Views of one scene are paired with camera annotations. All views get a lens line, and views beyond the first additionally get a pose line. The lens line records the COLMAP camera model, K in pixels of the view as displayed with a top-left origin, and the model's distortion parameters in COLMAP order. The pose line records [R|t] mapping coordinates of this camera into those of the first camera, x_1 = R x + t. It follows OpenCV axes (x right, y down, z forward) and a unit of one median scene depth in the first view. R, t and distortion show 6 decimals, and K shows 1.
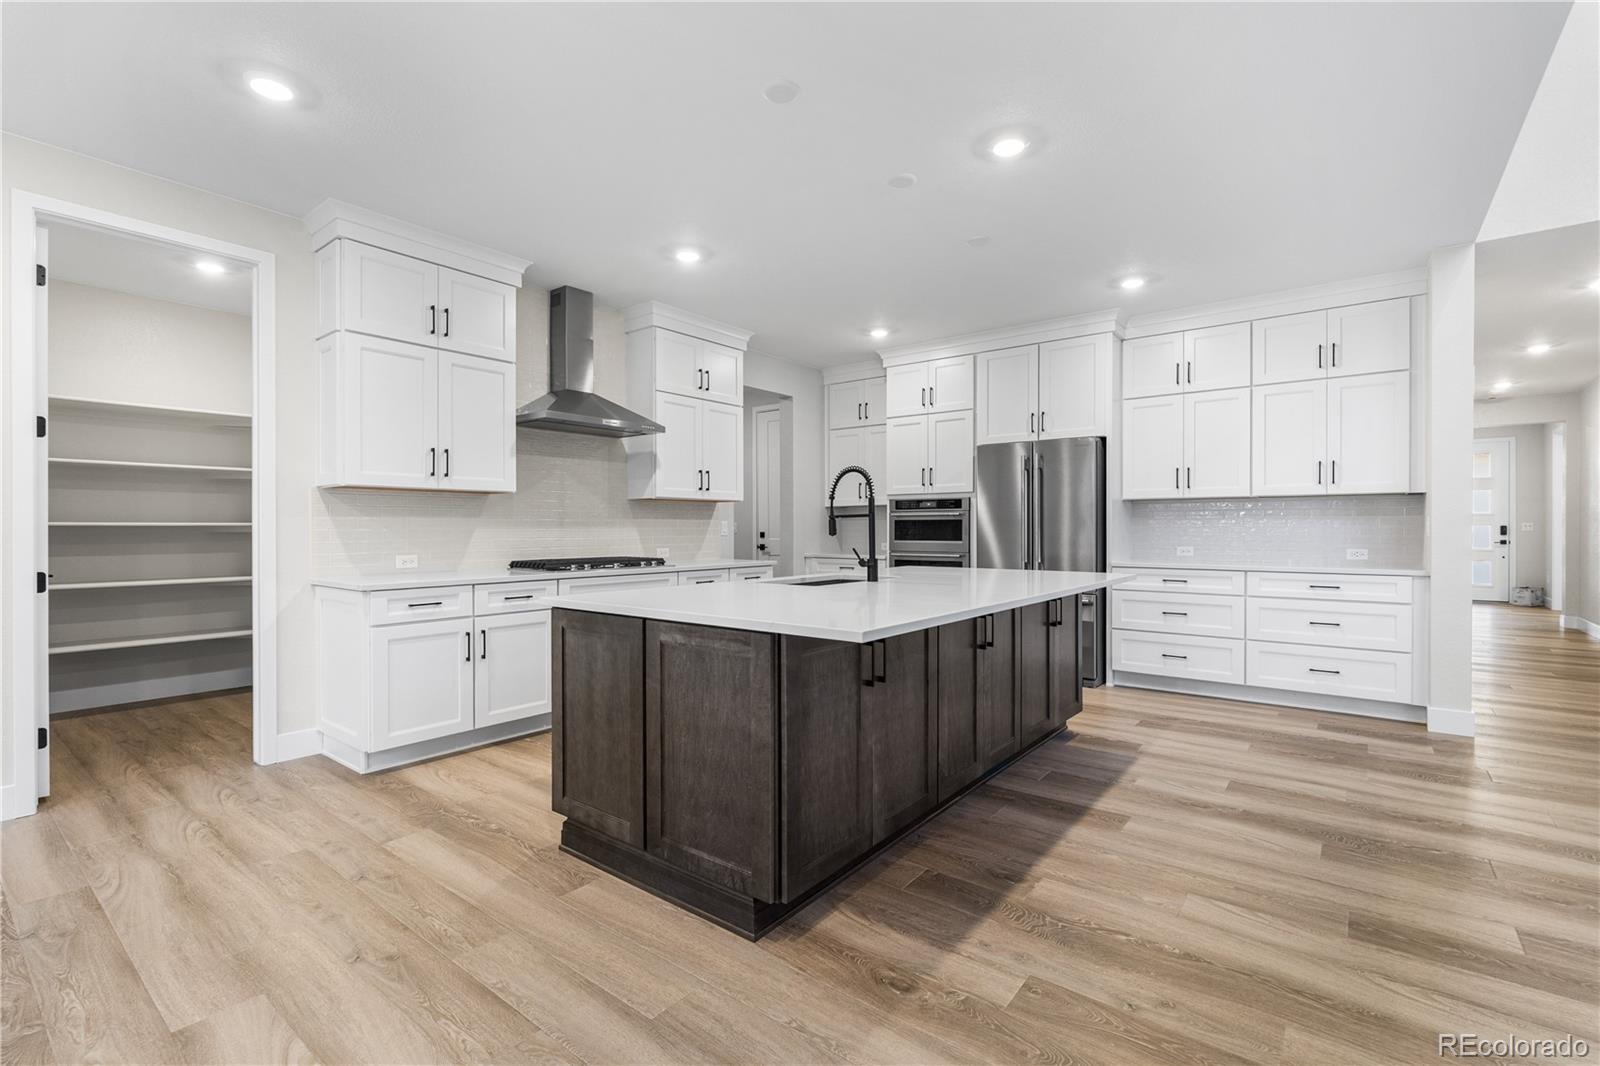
lens RADIAL K [[713.6, 0, 798.2], [0, 713.6, 530.2], [0, 0, 1]] dist [-0.003550, -0.000259]
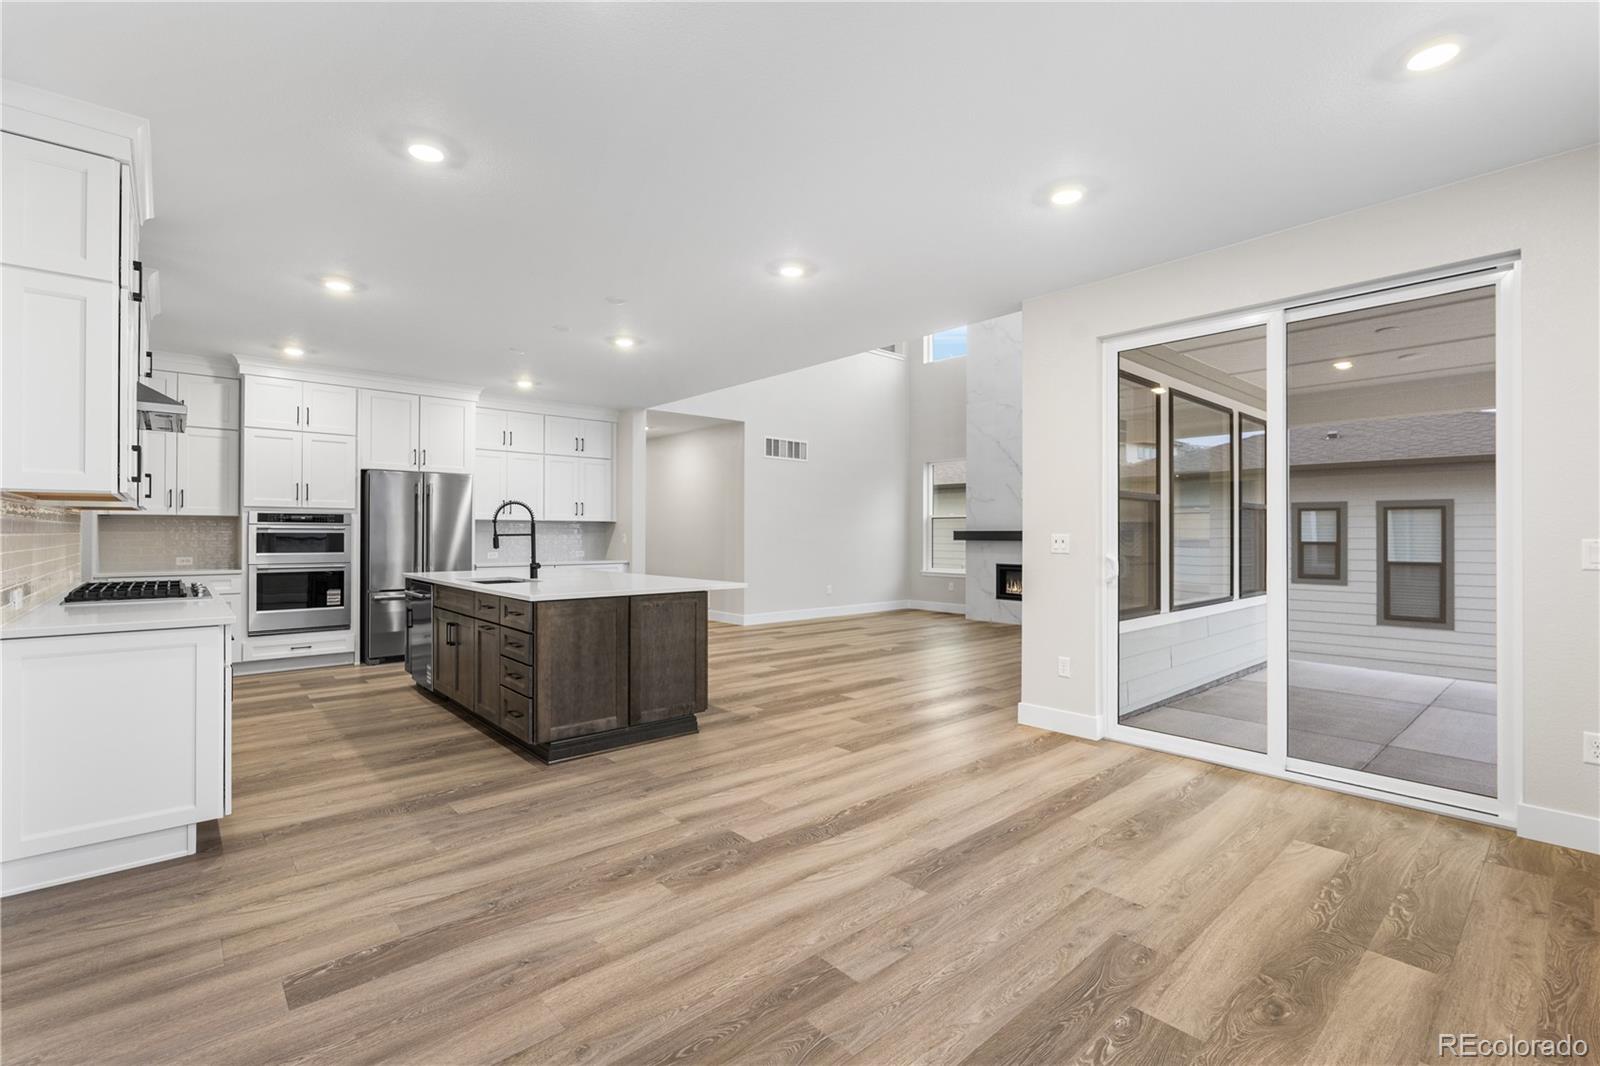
lens RADIAL K [[713.6, 0, 804.2], [0, 713.6, 529.3], [0, 0, 1]] dist [-0.003550, -0.000259]
pose [[0.168726, 0.007413, 0.985635, -1.217869], [0.001032, 0.999970, -0.007697, -0.018981], [-0.985662, 0.002316, 0.168713, 0.168048]]
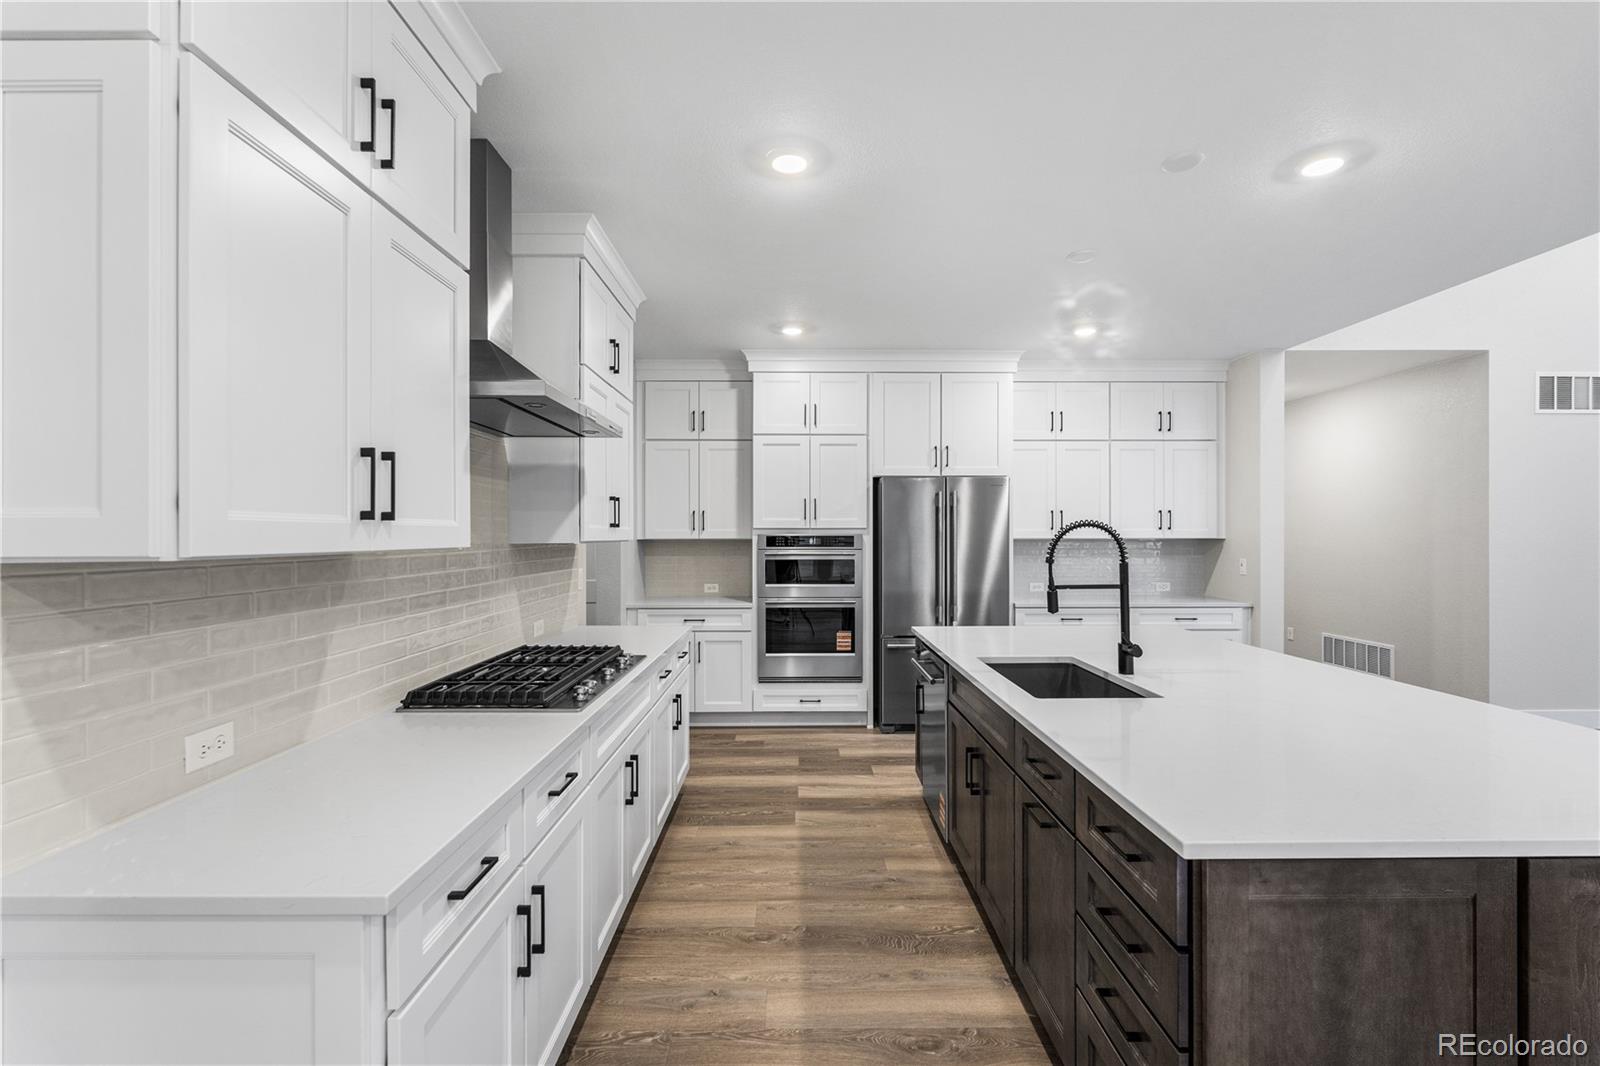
lens RADIAL K [[713.6, 0, 793.2], [0, 713.6, 533.3], [0, 0, 1]] dist [-0.003550, -0.000259]
pose [[0.783194, 0.001101, 0.621777, -0.609566], [0.001960, 0.999989, -0.004239, -0.071414], [-0.621775, 0.004539, 0.783183, 0.588917]]
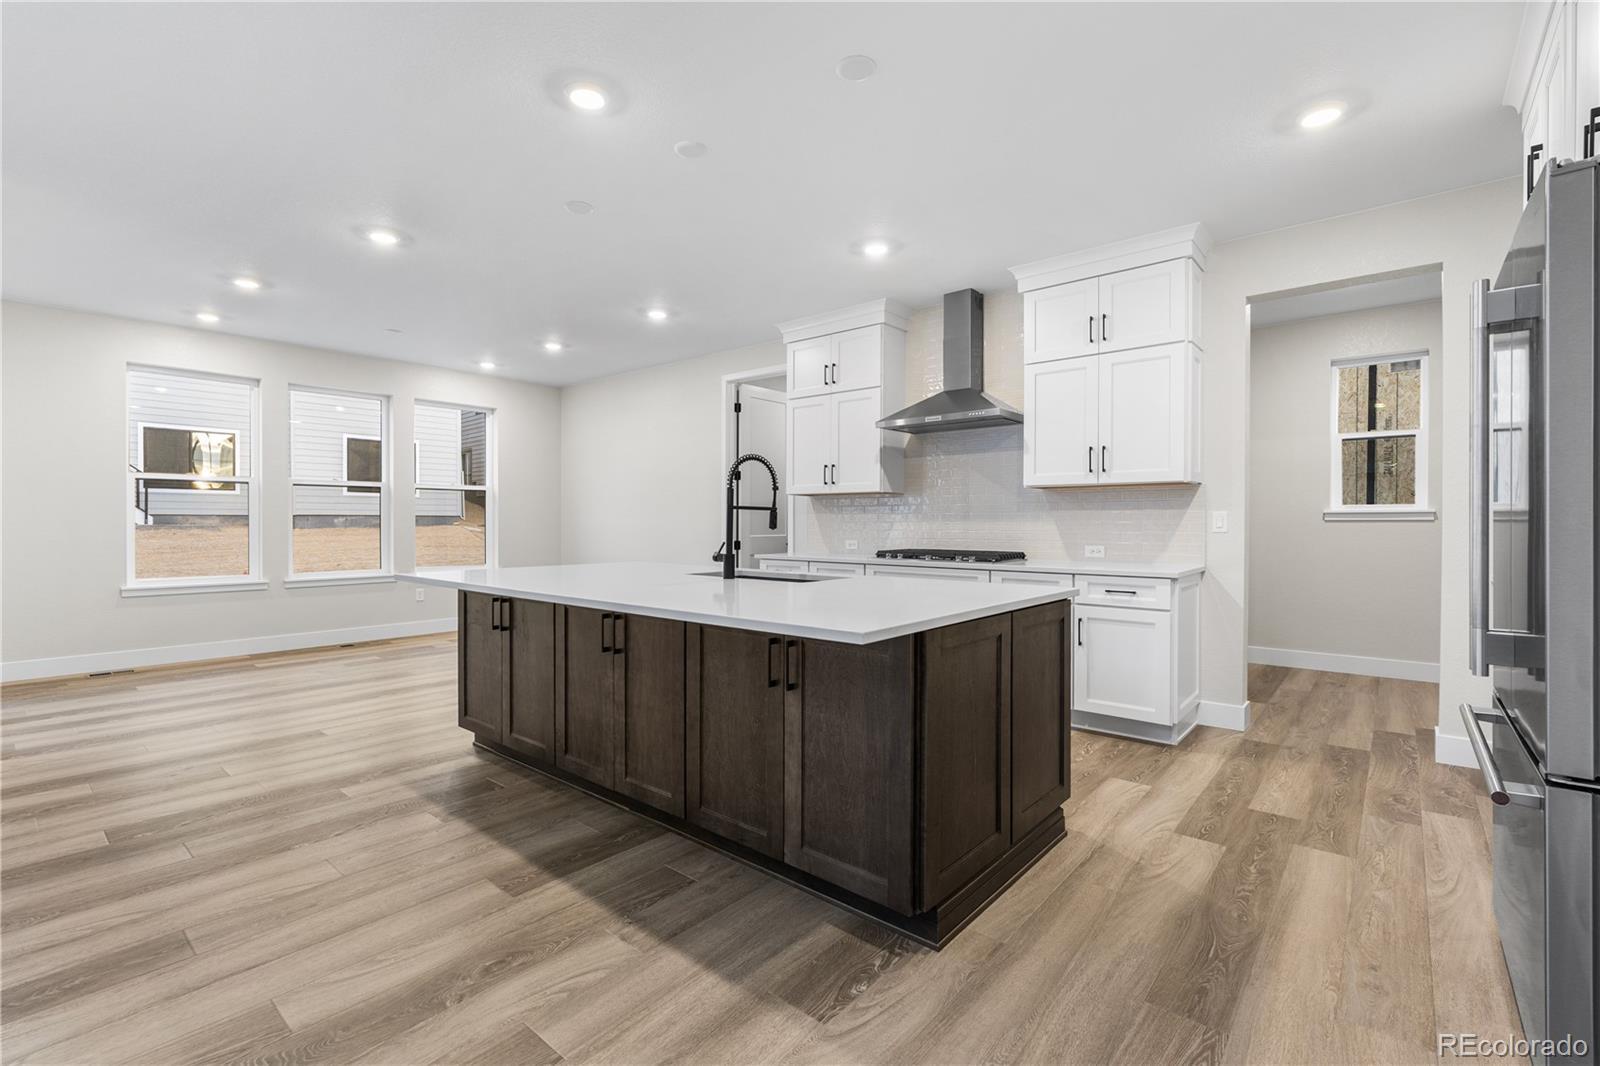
lens RADIAL K [[713.6, 0, 801.5], [0, 713.6, 523.0], [0, 0, 1]] dist [-0.003550, -0.000259]
pose [[-0.036177, 0.003420, -0.999340, 0.966766], [-0.004297, 0.999984, 0.003578, -0.003760], [0.999336, 0.004423, -0.036162, 1.058862]]
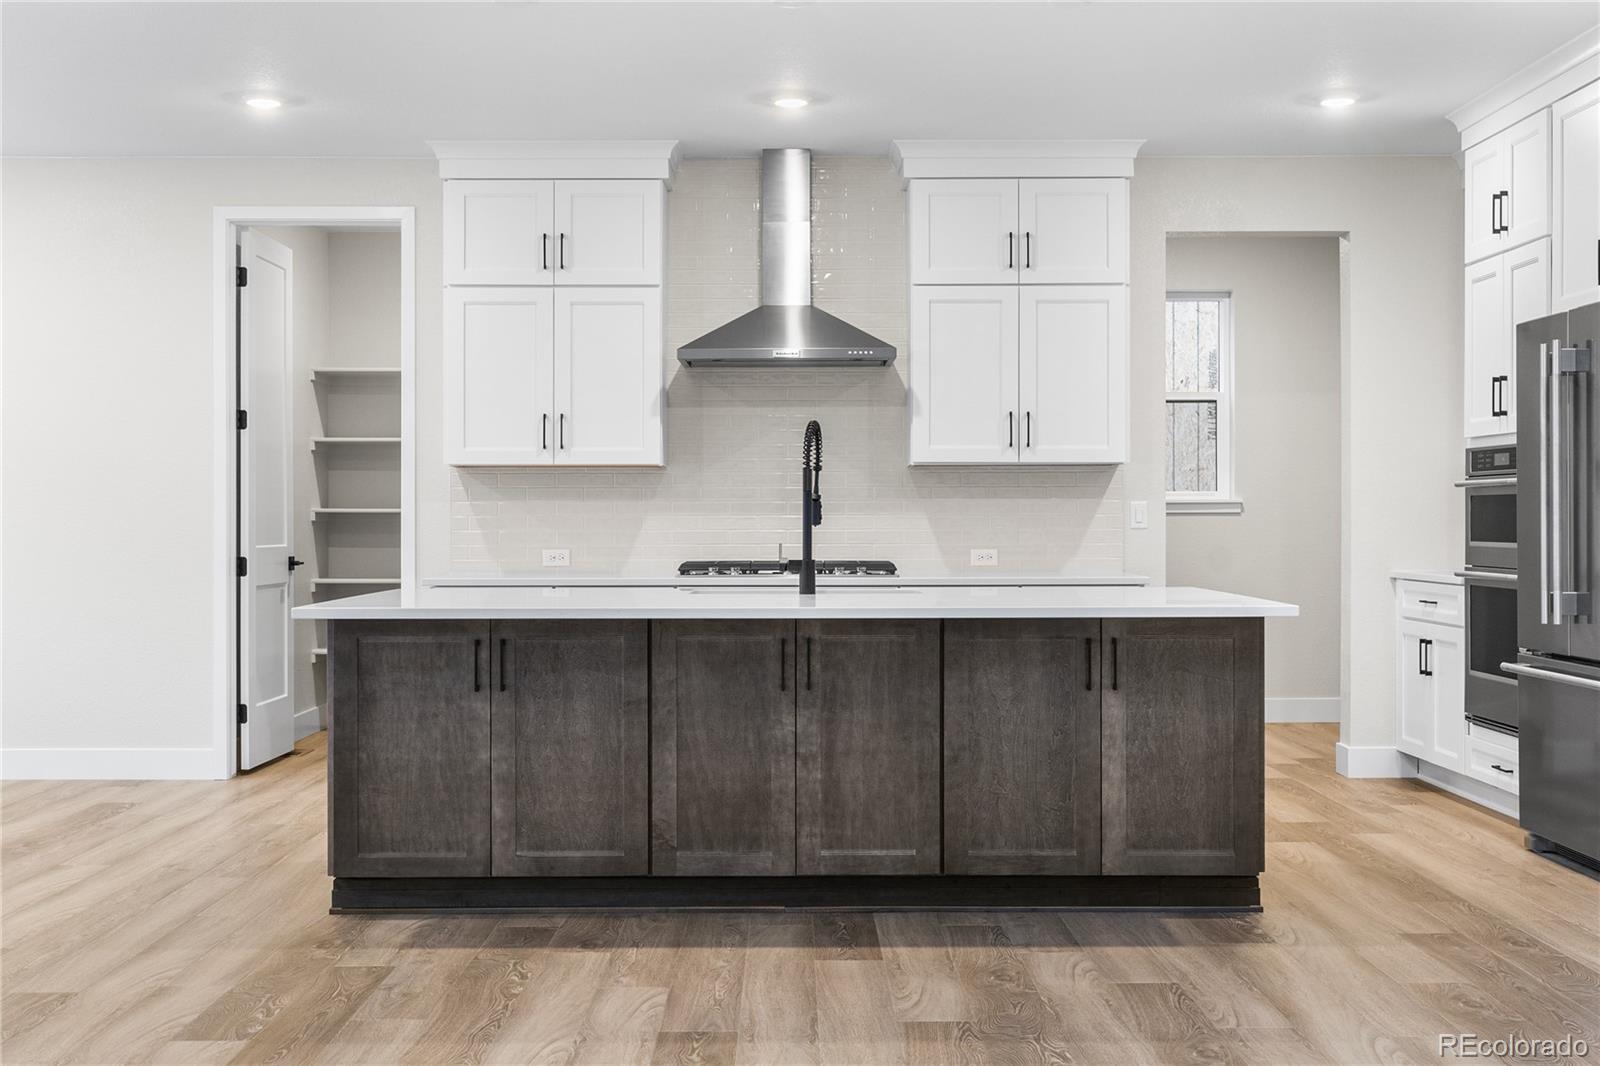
lens RADIAL K [[1918.2, 0, 806.7], [0, 1918.2, 533.4], [0, 0, 1]] dist [-0.025089, 0.000000]
pose [[0.622627, 0.006468, -0.782492, 1.410875], [-0.001287, 0.999973, 0.007241, 0.002059], [0.782518, -0.003502, 0.622619, -0.105129]]
